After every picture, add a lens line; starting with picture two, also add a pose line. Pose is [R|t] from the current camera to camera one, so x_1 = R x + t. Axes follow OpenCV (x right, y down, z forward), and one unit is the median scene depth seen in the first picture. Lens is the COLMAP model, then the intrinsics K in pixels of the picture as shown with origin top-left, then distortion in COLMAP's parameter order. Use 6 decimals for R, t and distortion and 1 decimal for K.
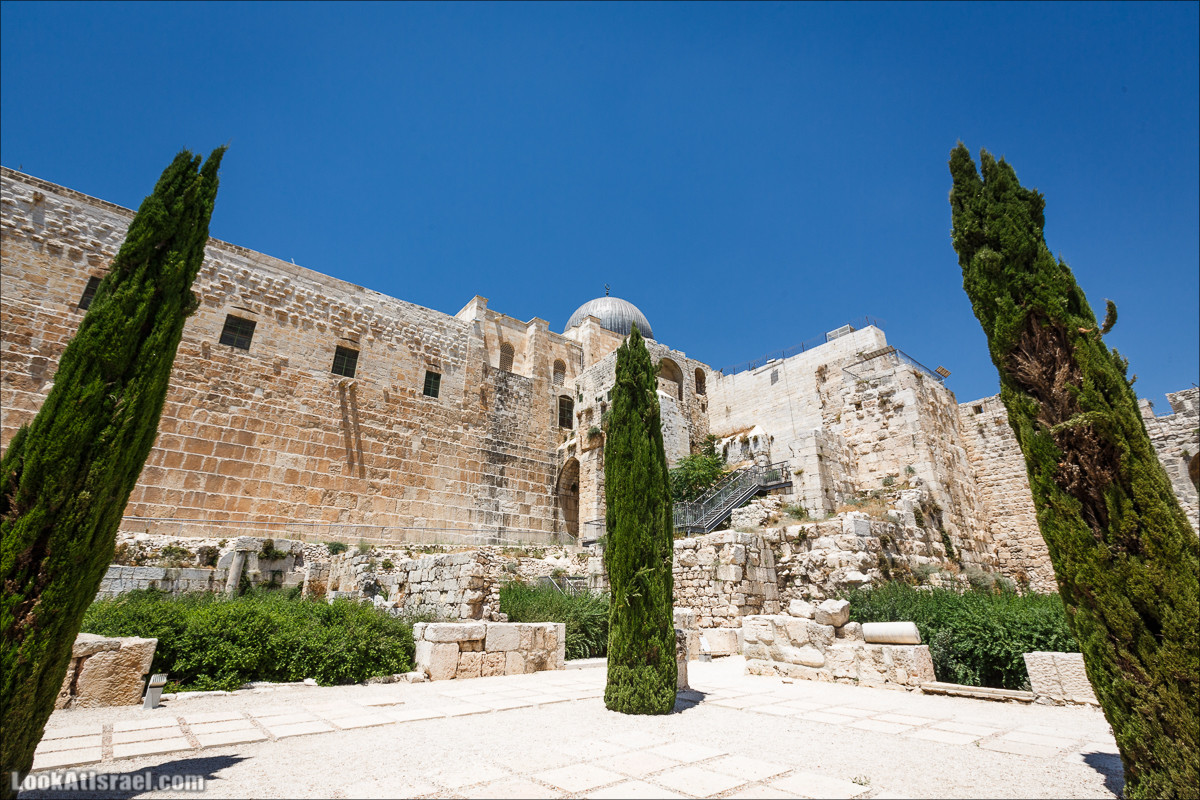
lens RADIAL K [[532.2, 0, 591.1], [0, 532.2, 387.8], [0, 0, 1]] dist [0.001367, -0.001628]
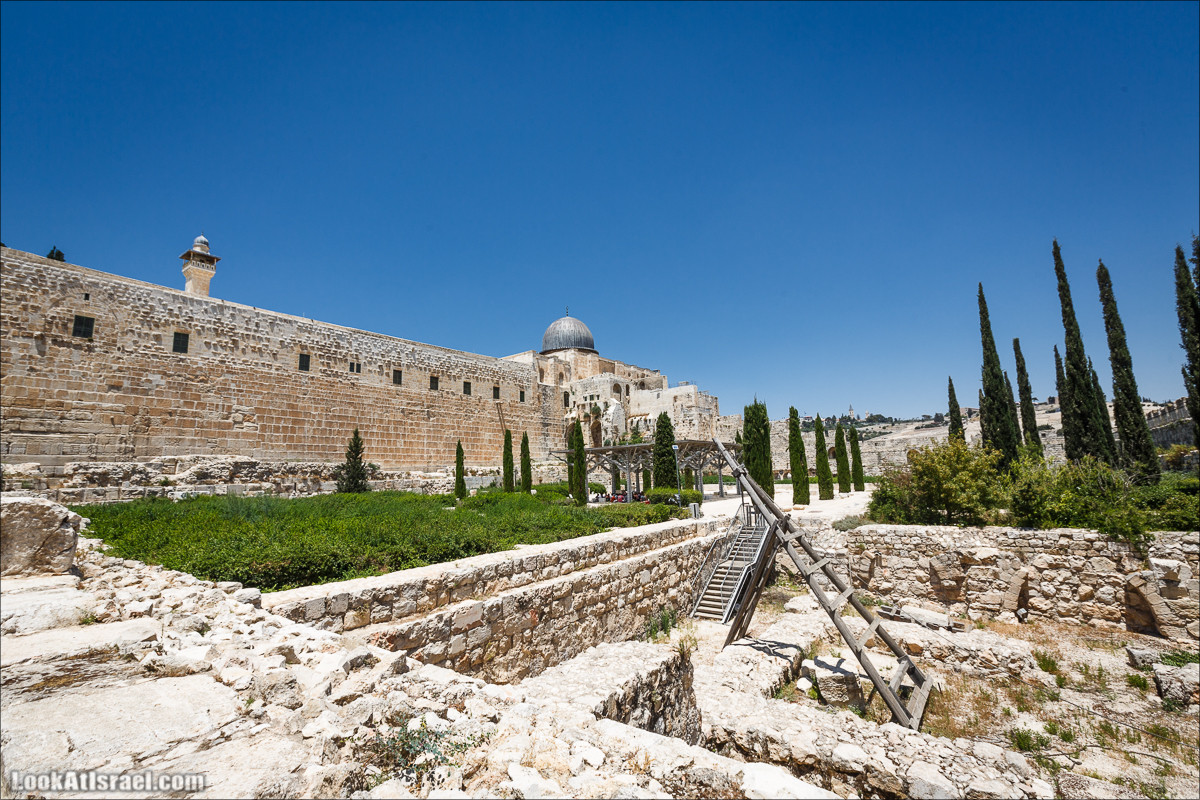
lens RADIAL K [[532.2, 0, 573.0], [0, 532.2, 382.1], [0, 0, 1]] dist [0.001367, -0.001628]
pose [[0.977269, 0.005402, 0.211935, -0.676145], [-0.049441, 0.977918, 0.203056, -0.655828], [-0.206158, -0.208918, 0.955956, -1.518550]]
